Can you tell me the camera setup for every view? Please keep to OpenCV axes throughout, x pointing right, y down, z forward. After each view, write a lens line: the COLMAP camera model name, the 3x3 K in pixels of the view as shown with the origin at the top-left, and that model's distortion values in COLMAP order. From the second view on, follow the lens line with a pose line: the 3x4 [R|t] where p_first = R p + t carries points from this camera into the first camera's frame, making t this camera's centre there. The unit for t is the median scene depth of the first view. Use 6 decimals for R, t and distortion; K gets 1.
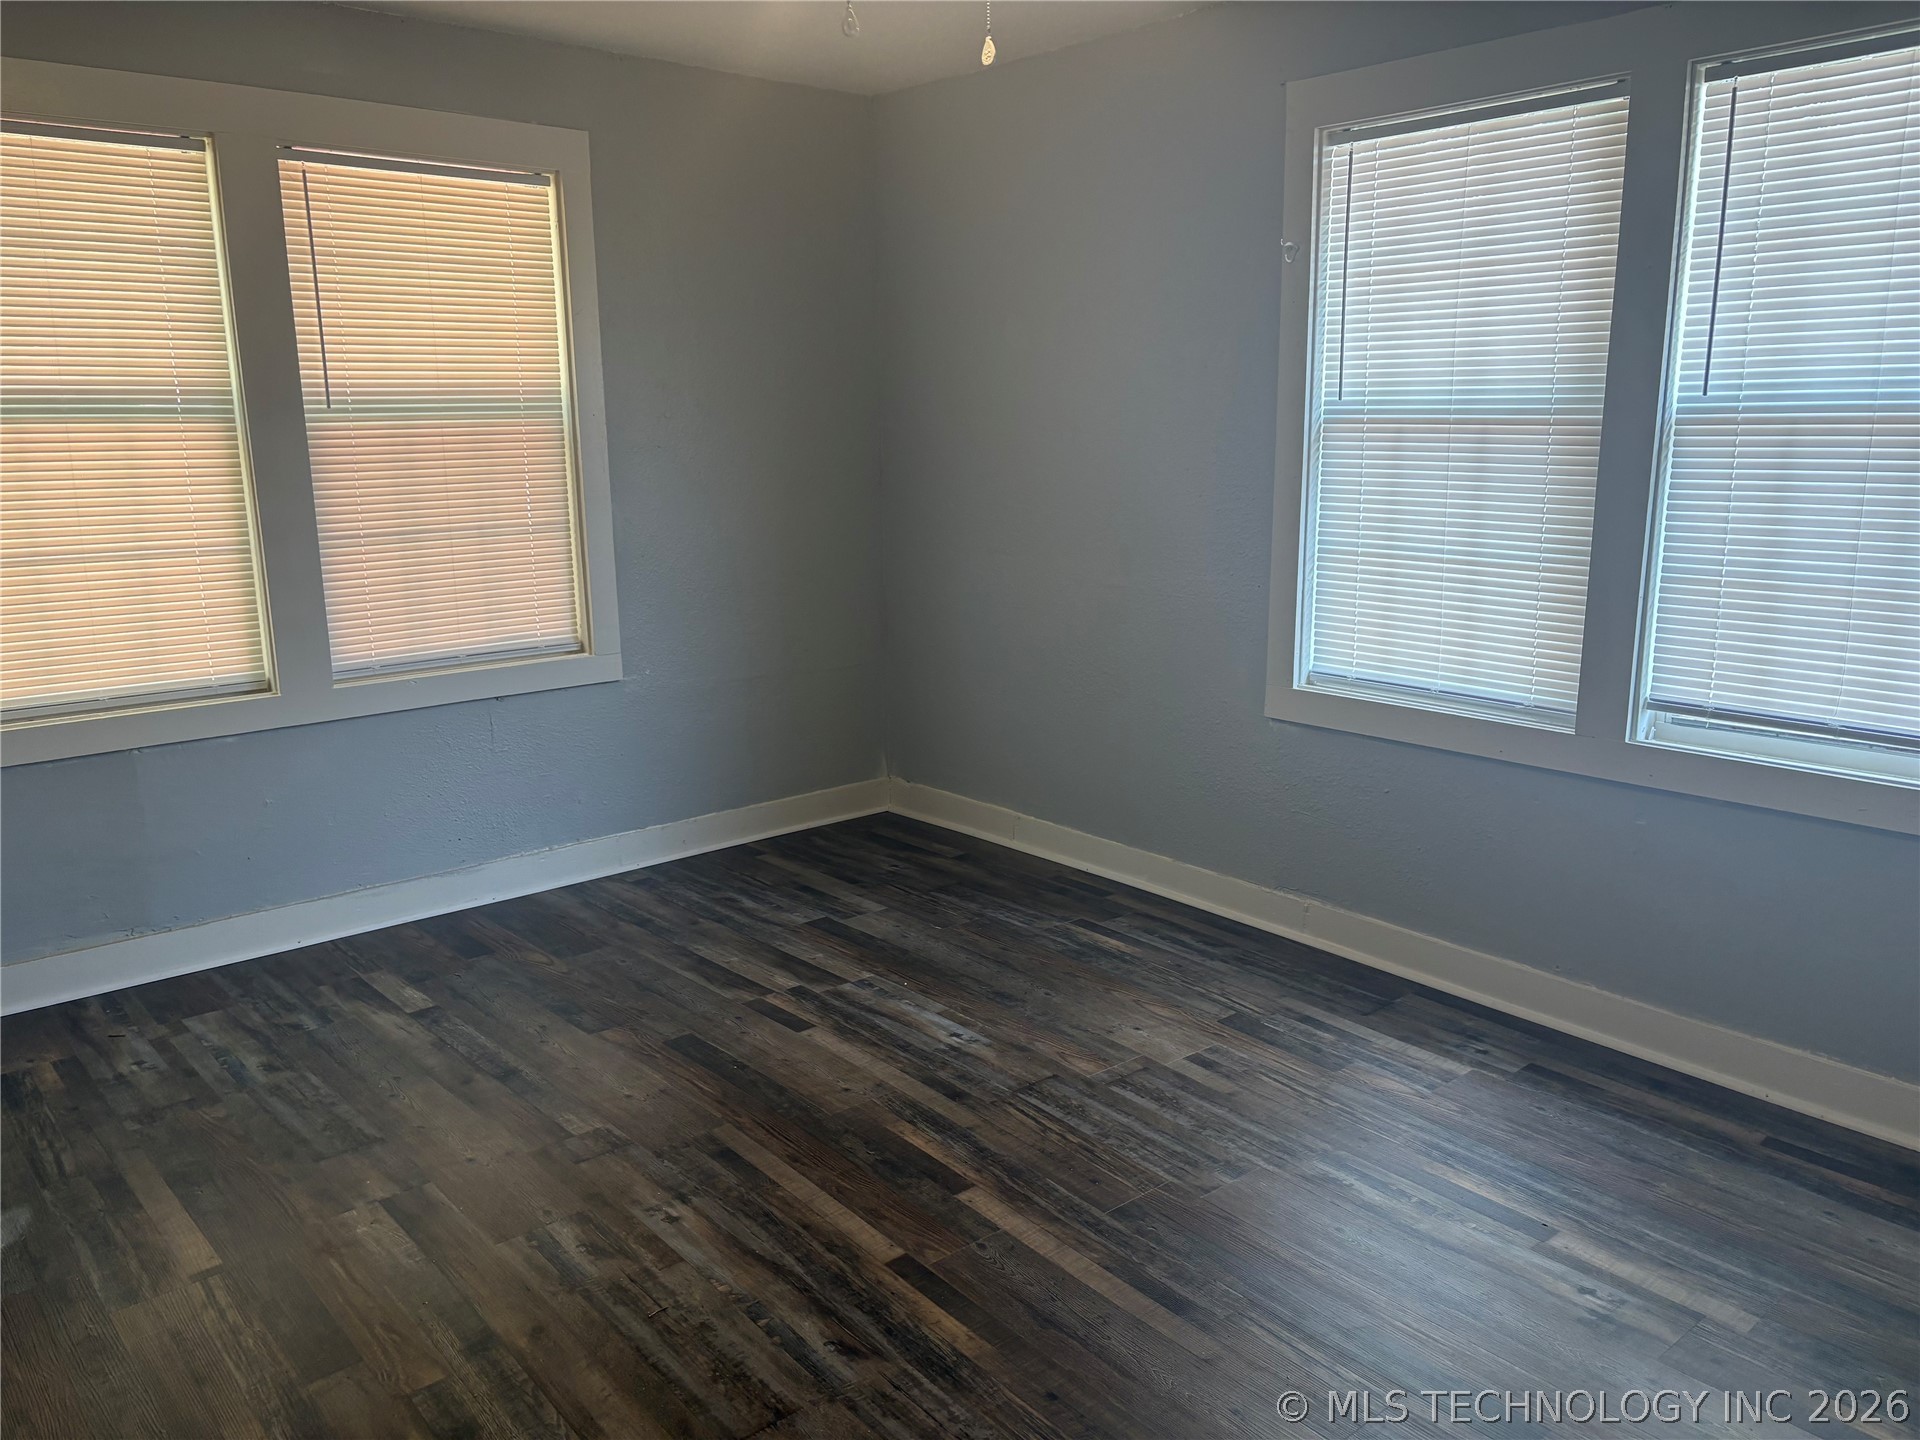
lens RADIAL K [[1449.6, 0, 954.8], [0, 1449.6, 713.4], [0, 0, 1]] dist [0.045573, -0.045726]
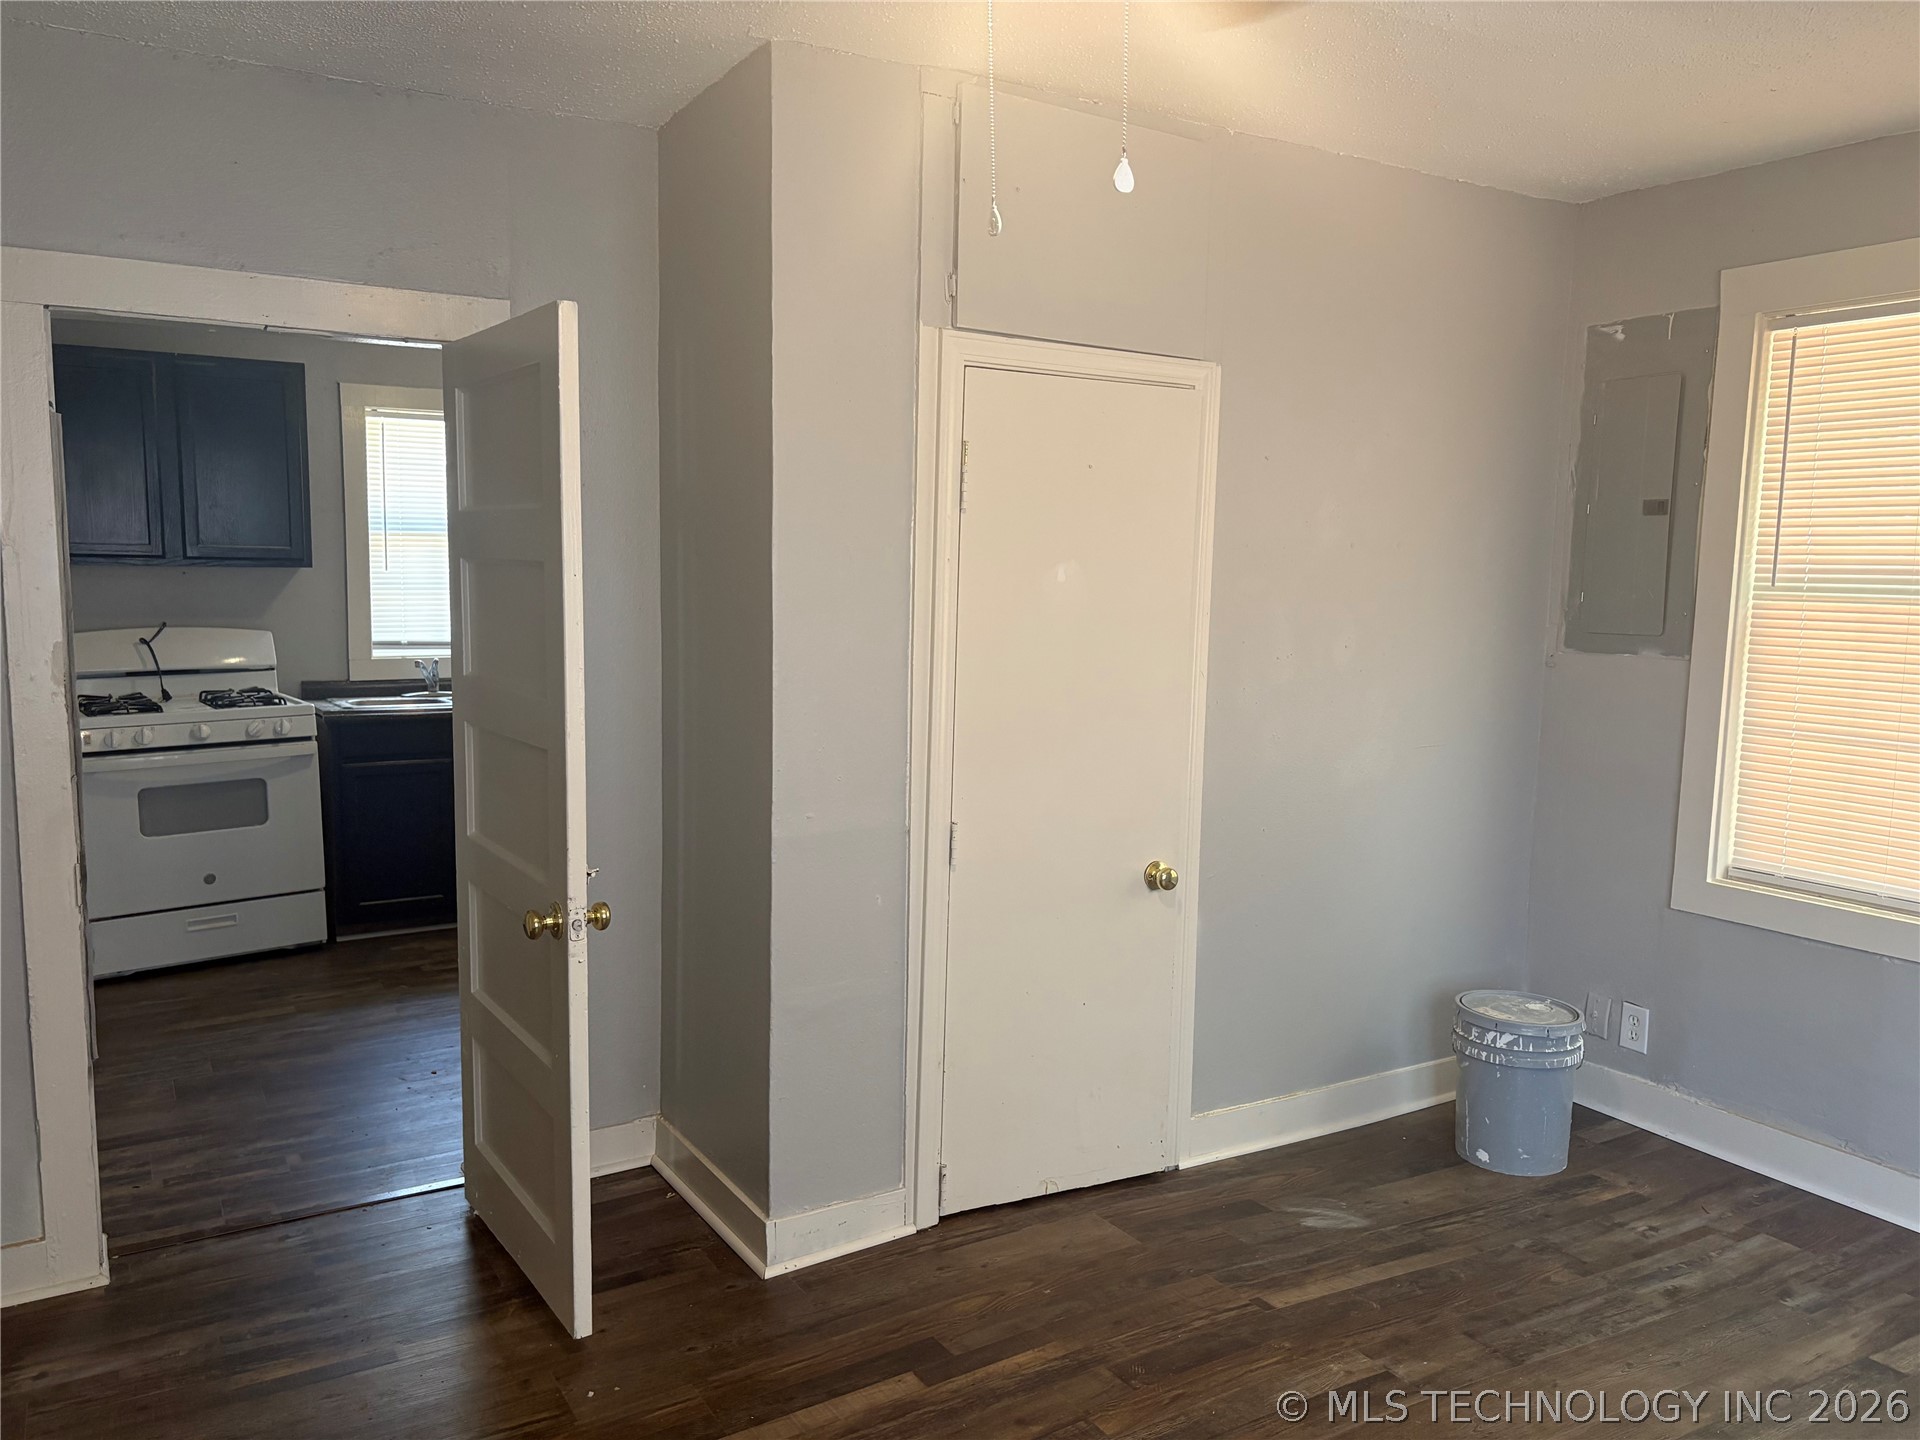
lens RADIAL K [[1449.6, 0, 941.6], [0, 1449.6, 724.1], [0, 0, 1]] dist [0.045573, -0.045726]
pose [[-0.177586, 0.117631, -0.977050, 0.448894], [-0.207978, 0.965919, 0.154093, -0.142509], [0.961877, 0.230570, -0.147069, 0.565382]]
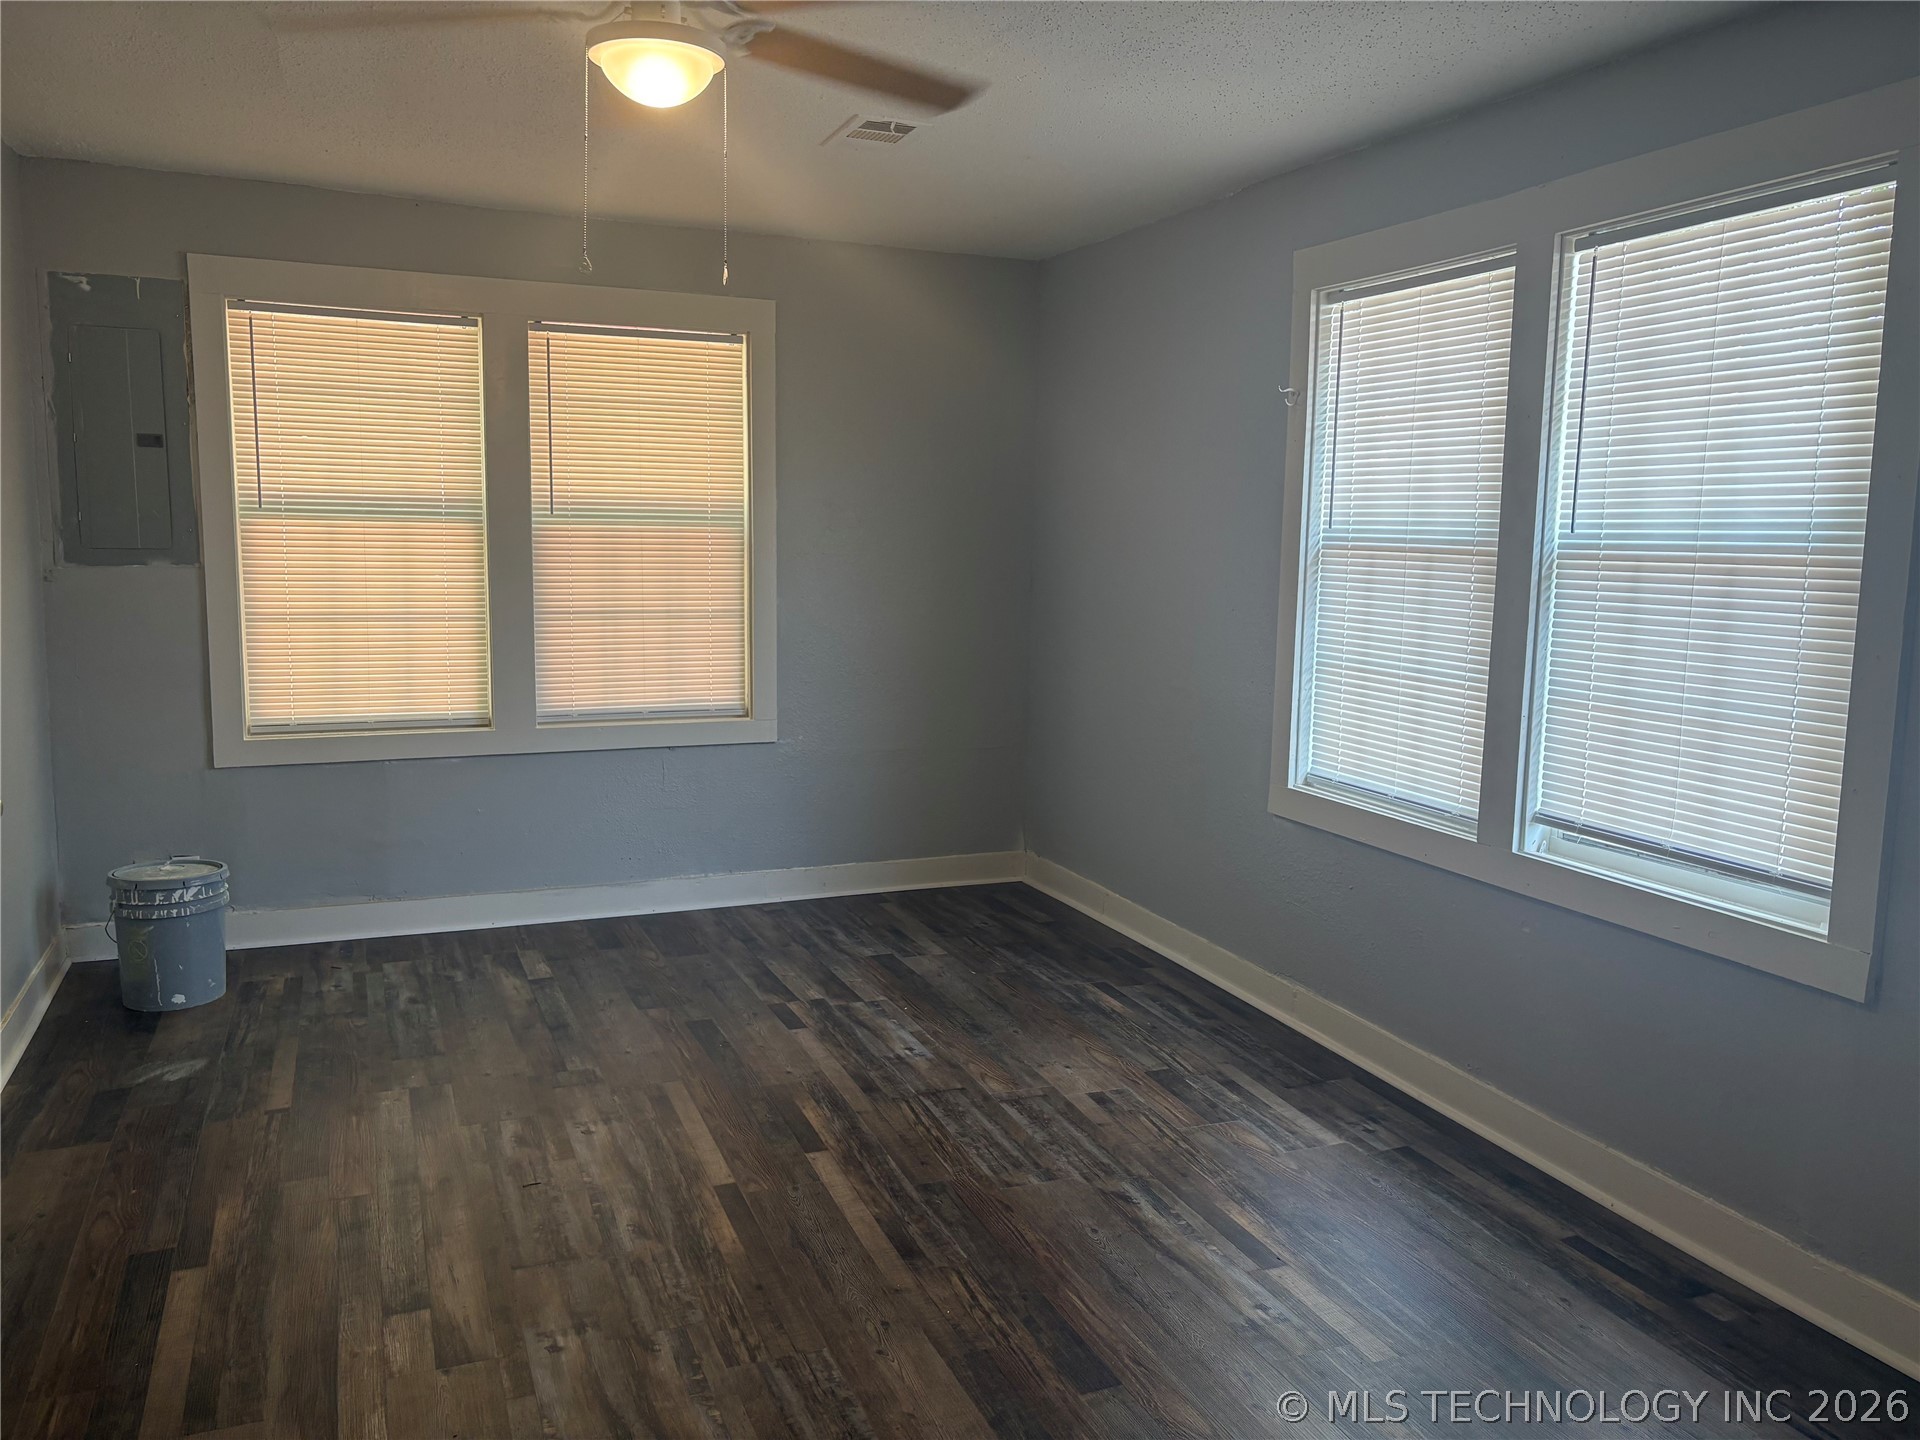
lens RADIAL K [[1449.6, 0, 957.5], [0, 1449.6, 712.1], [0, 0, 1]] dist [0.045573, -0.045726]
pose [[0.950178, 0.064671, -0.304927, 0.365952], [-0.087861, 0.994142, -0.062939, 0.019343], [0.299071, 0.086594, 0.950294, -0.129563]]
